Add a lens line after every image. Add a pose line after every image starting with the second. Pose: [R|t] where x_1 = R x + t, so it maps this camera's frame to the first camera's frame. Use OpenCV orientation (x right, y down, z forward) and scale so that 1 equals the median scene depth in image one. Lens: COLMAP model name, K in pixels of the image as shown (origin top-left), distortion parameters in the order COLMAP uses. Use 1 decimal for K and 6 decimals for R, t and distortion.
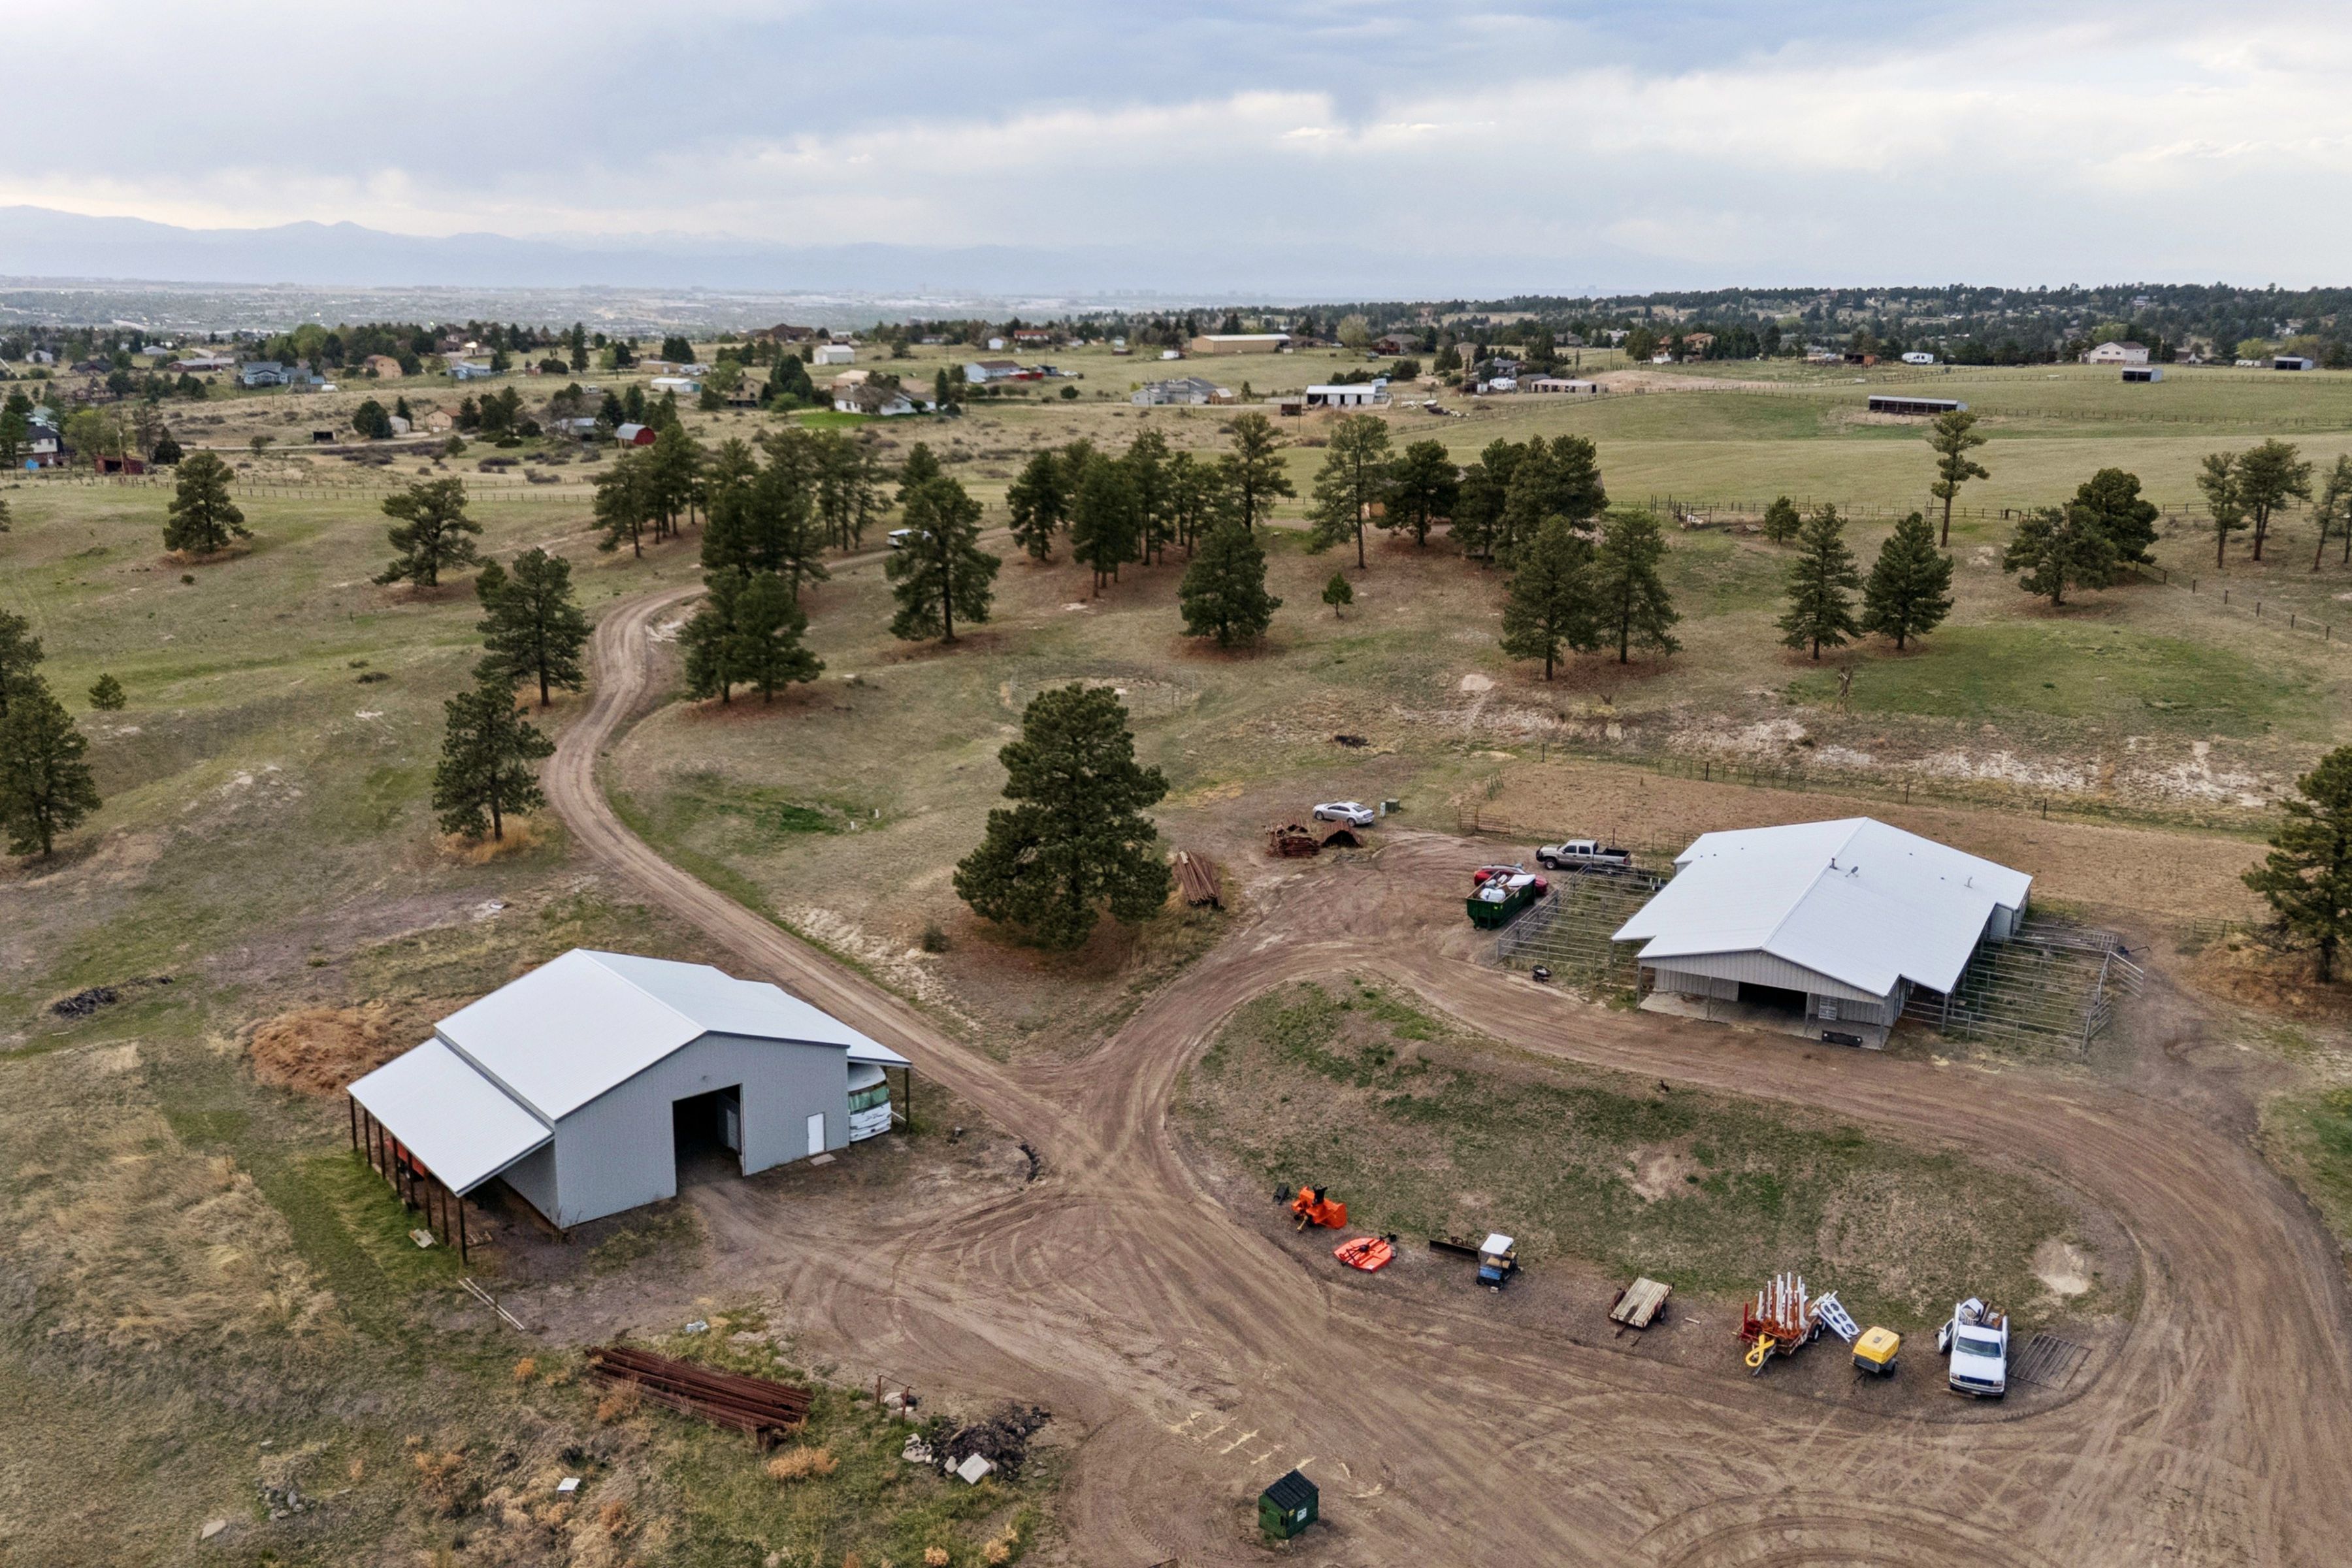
lens RADIAL K [[2094.2, 0, 1075.7], [0, 2094.2, 780.9], [0, 0, 1]] dist [0.066756, -0.091294]
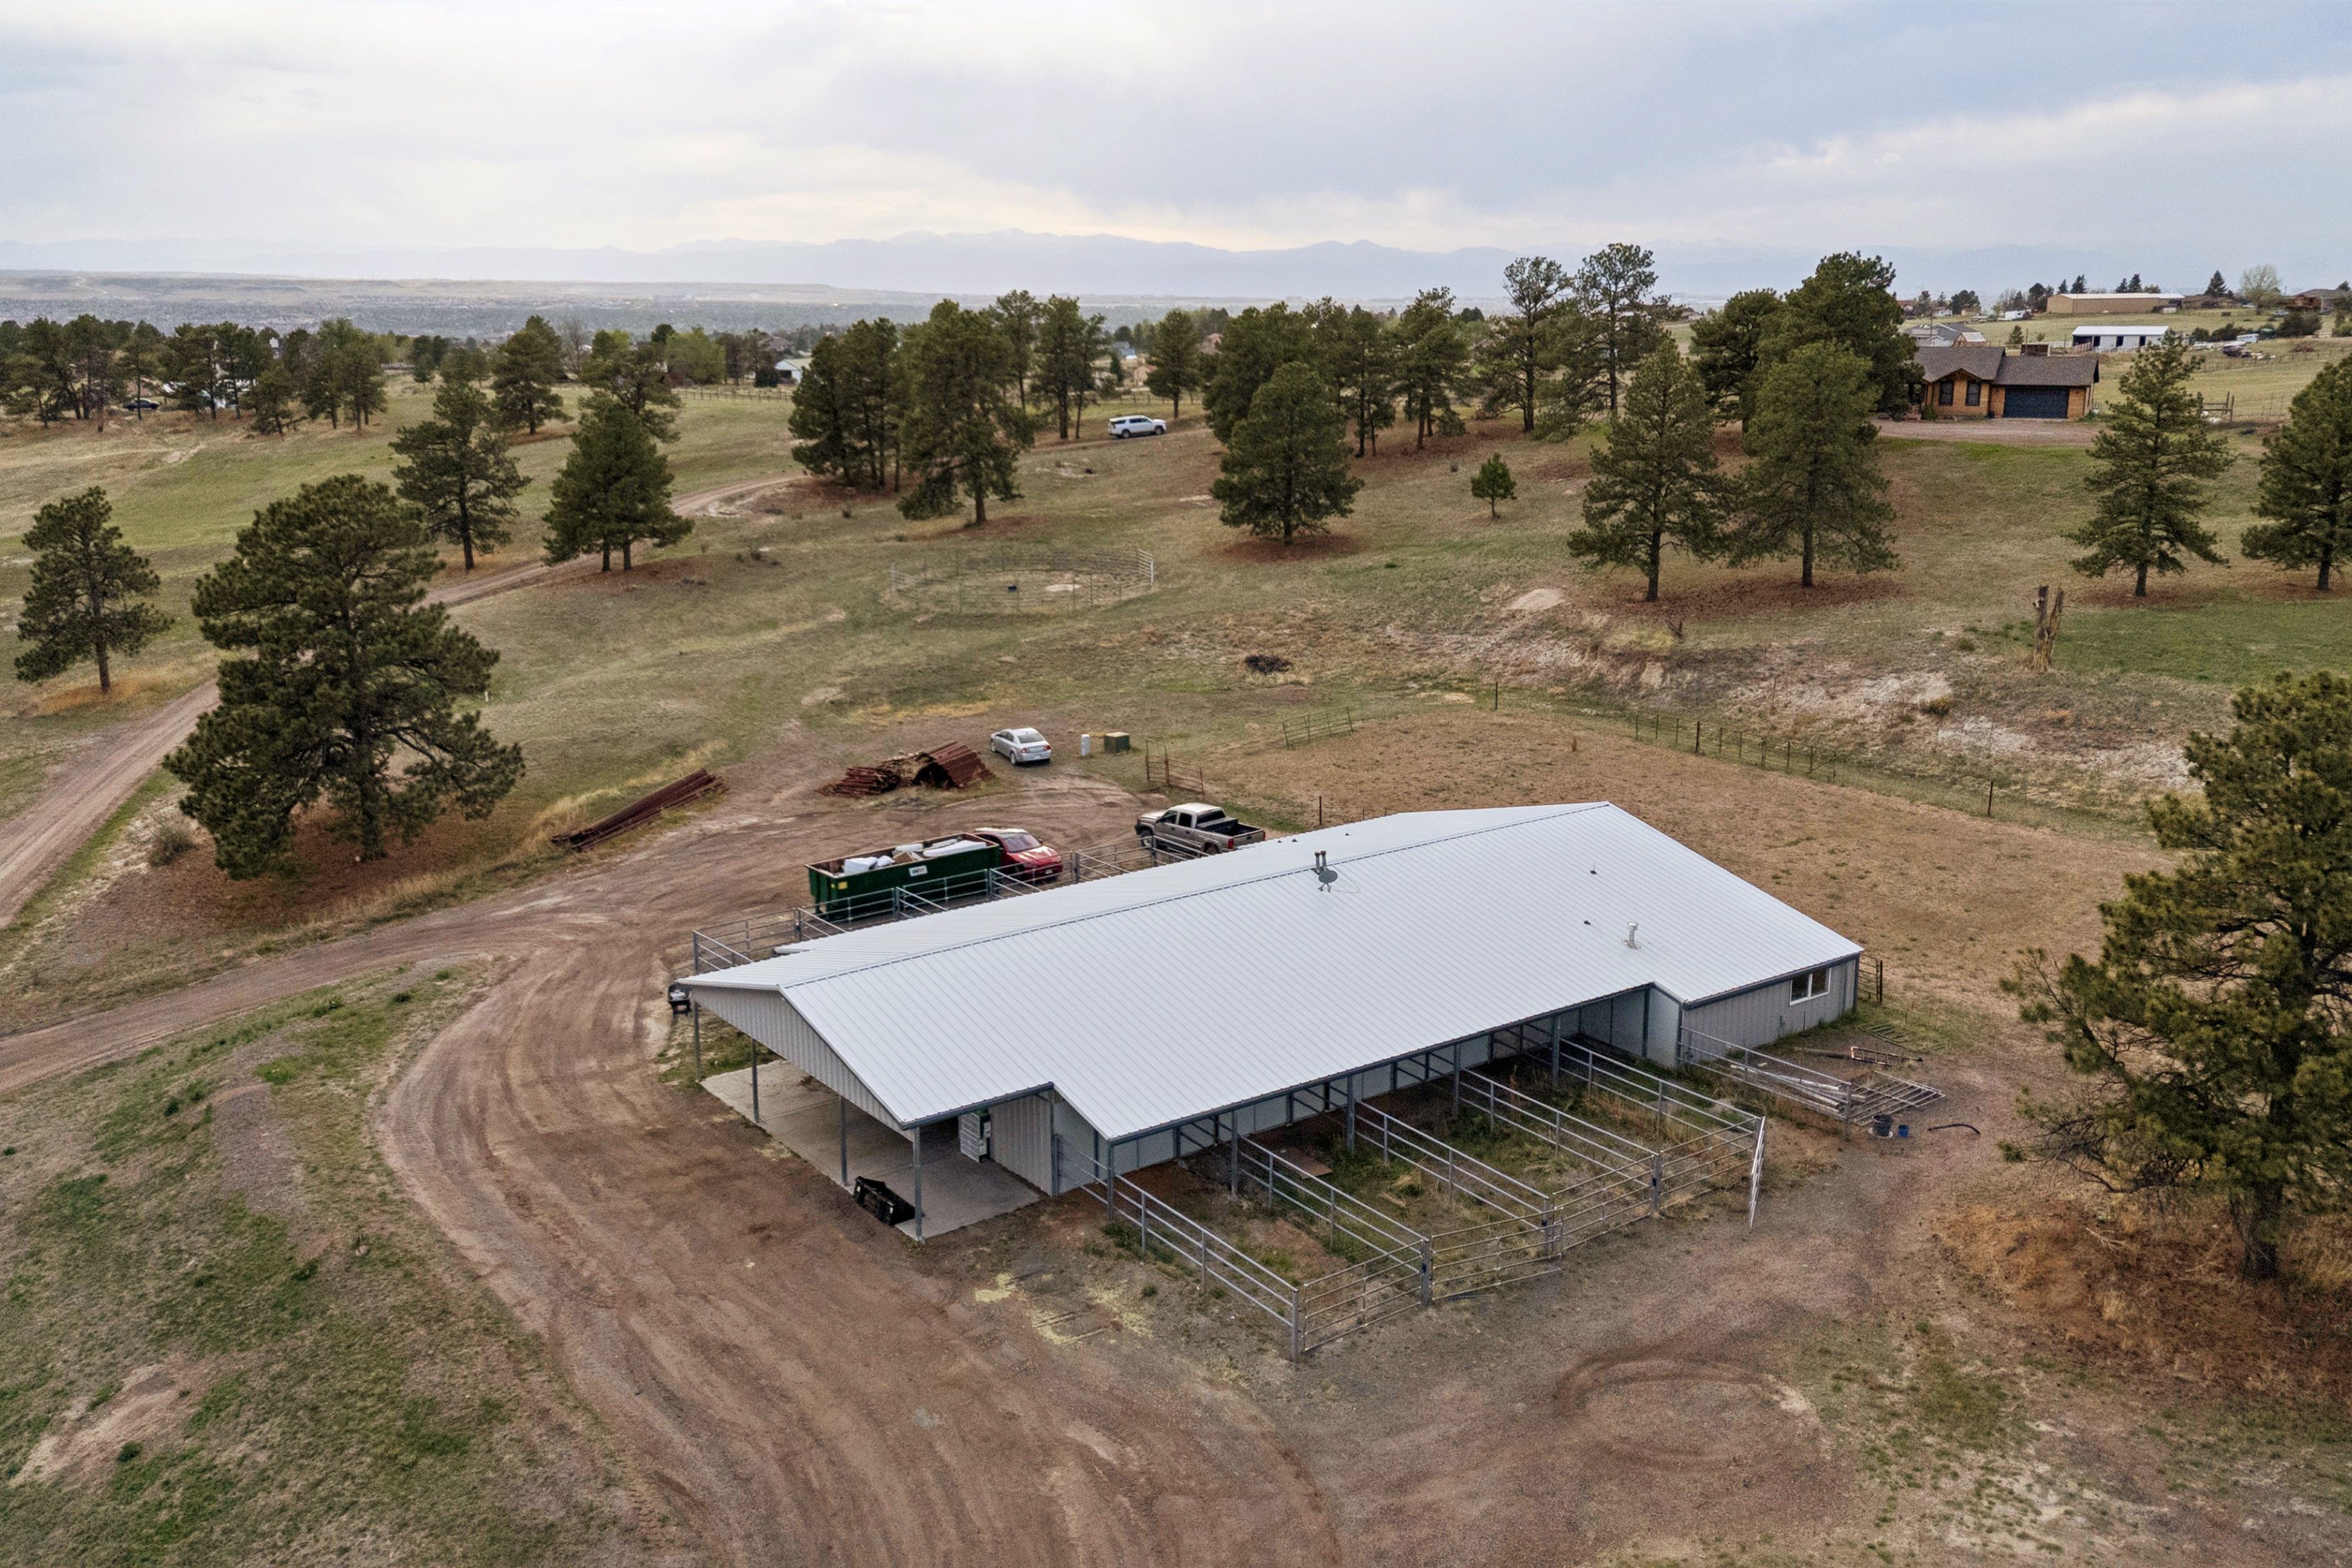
lens RADIAL K [[2063.2, 0, 1160.2], [0, 2063.2, 737.5], [0, 0, 1]] dist [0.094241, -0.123597]
pose [[0.908393, 0.079642, -0.410462, 0.465611], [-0.089364, 0.995989, -0.004519, 0.013133], [0.408456, 0.040785, 0.911866, 0.471558]]
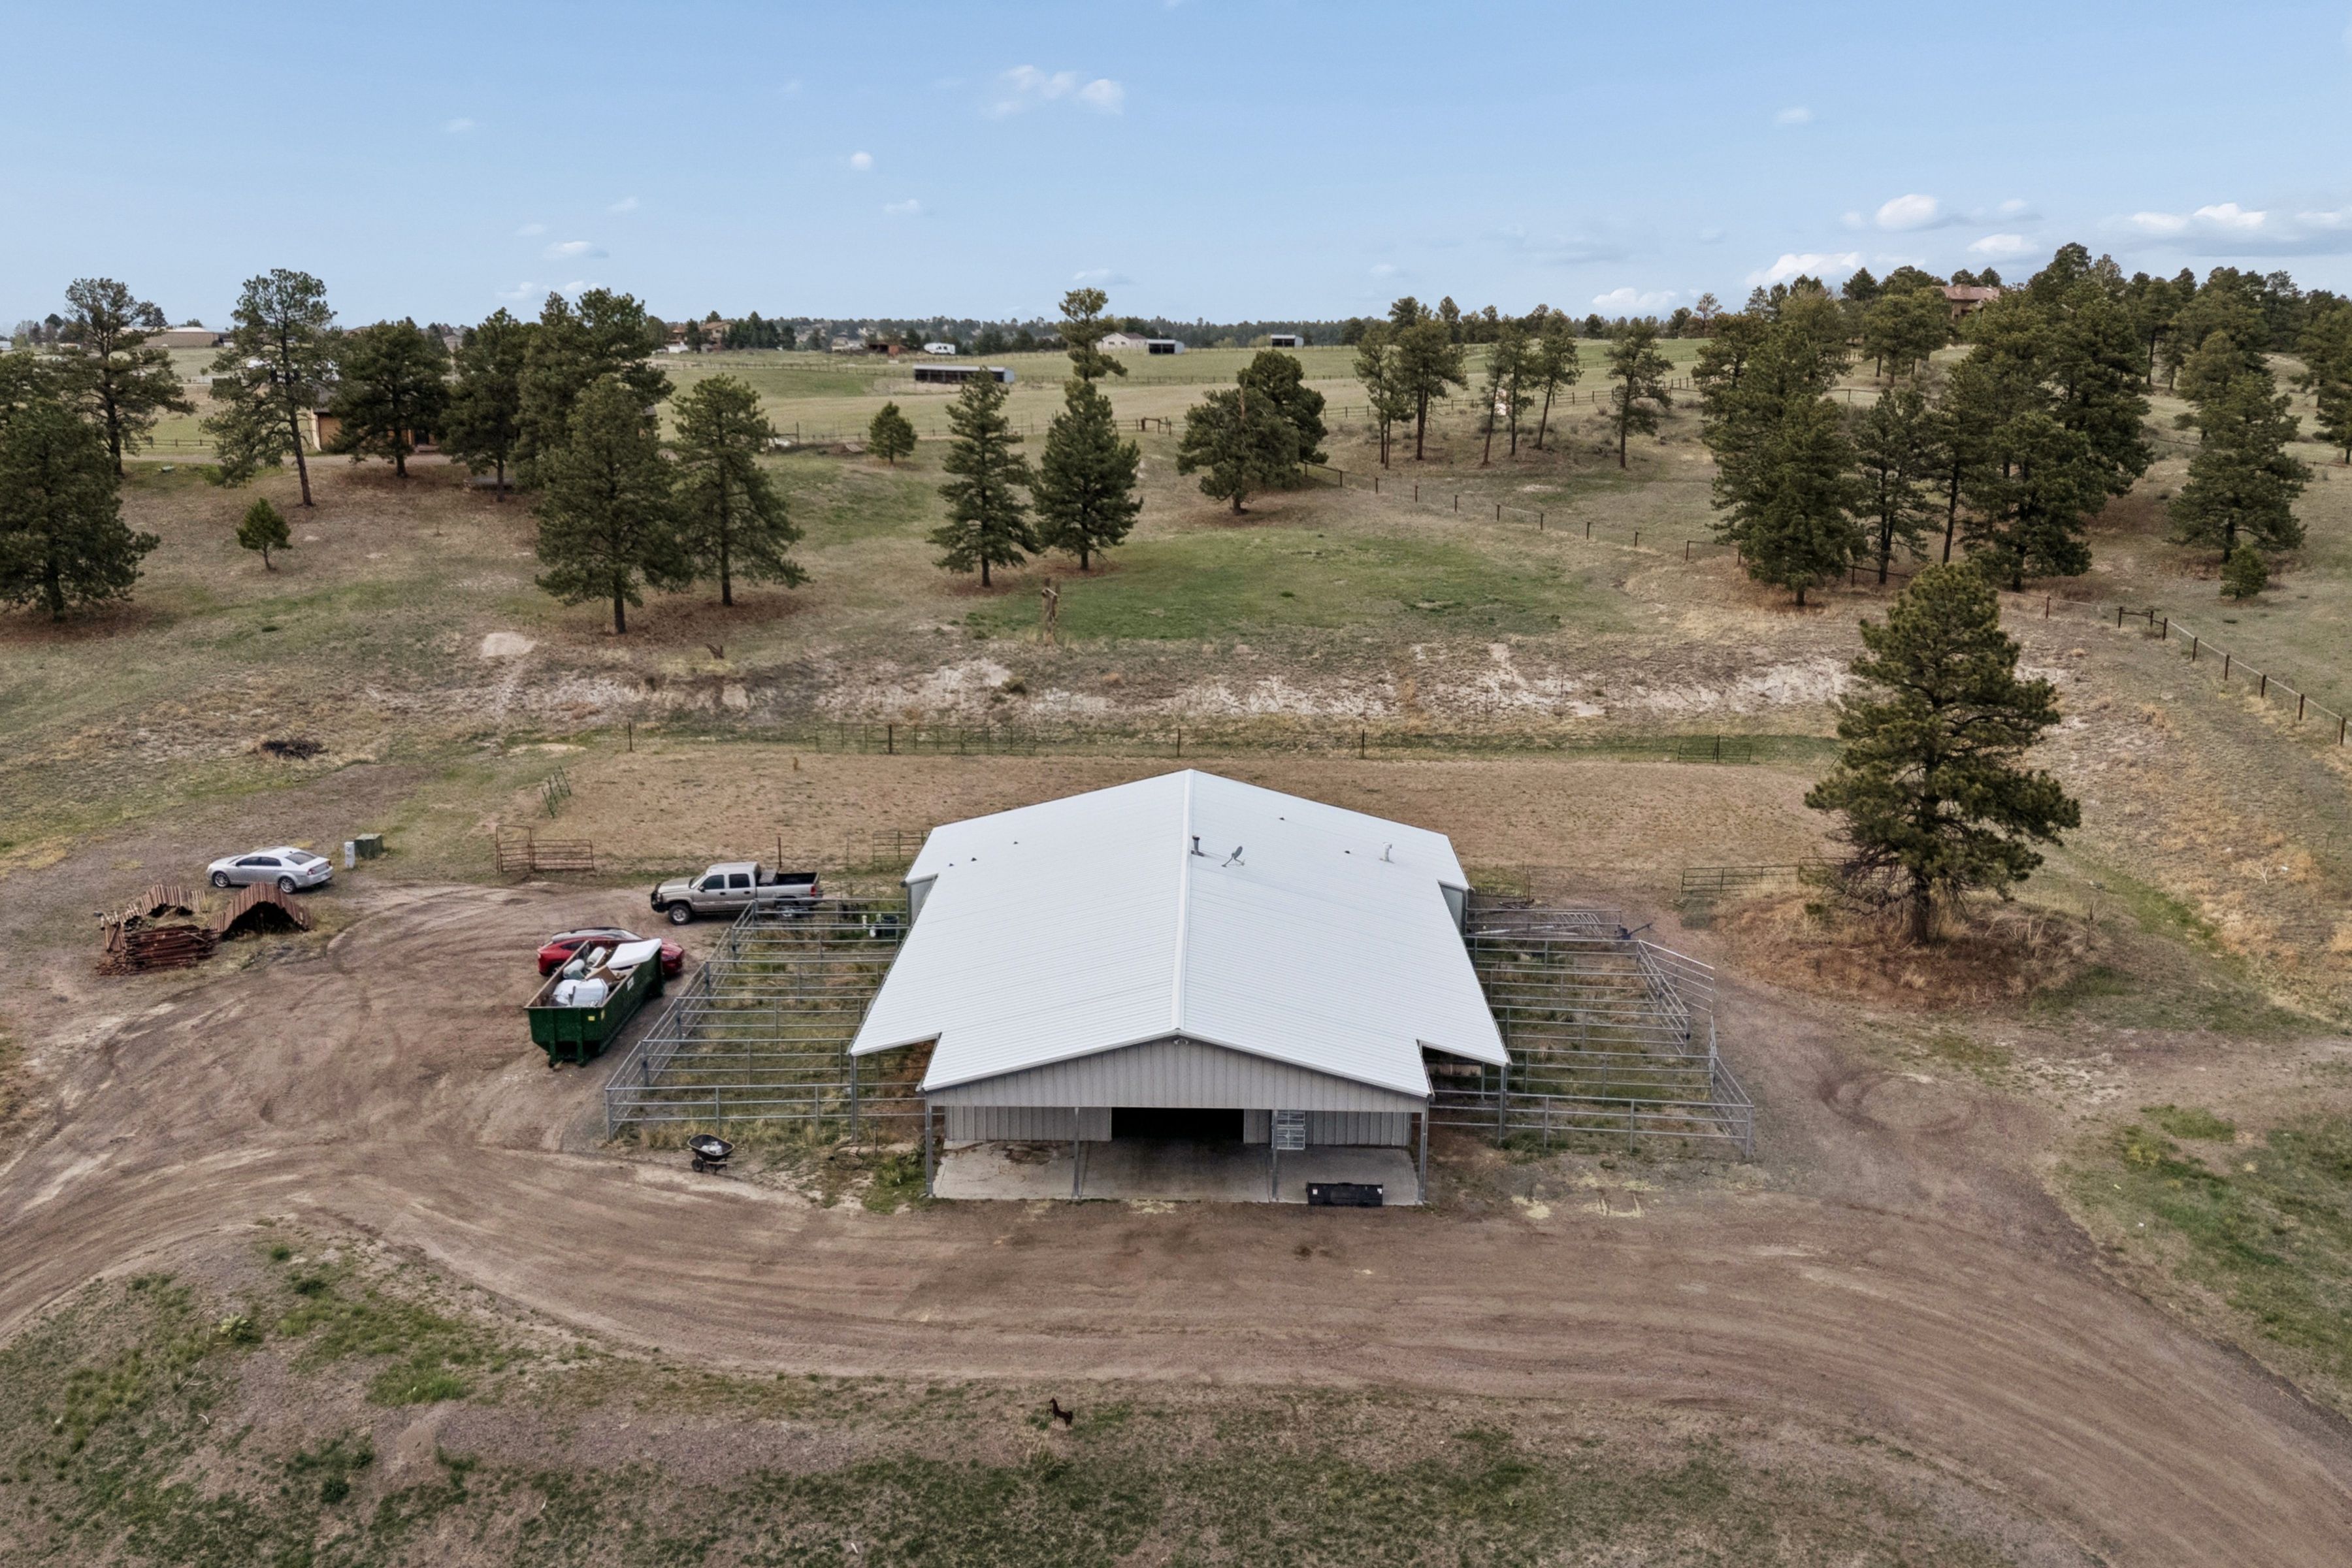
lens RADIAL K [[2109.4, 0, 1171.5], [0, 2109.4, 730.4], [0, 0, 1]] dist [0.103090, -0.109074]
pose [[0.878524, -0.086101, 0.469875, 0.083580], [0.107085, 0.994086, -0.018057, 0.015703], [-0.465542, 0.066180, 0.882548, 0.451682]]
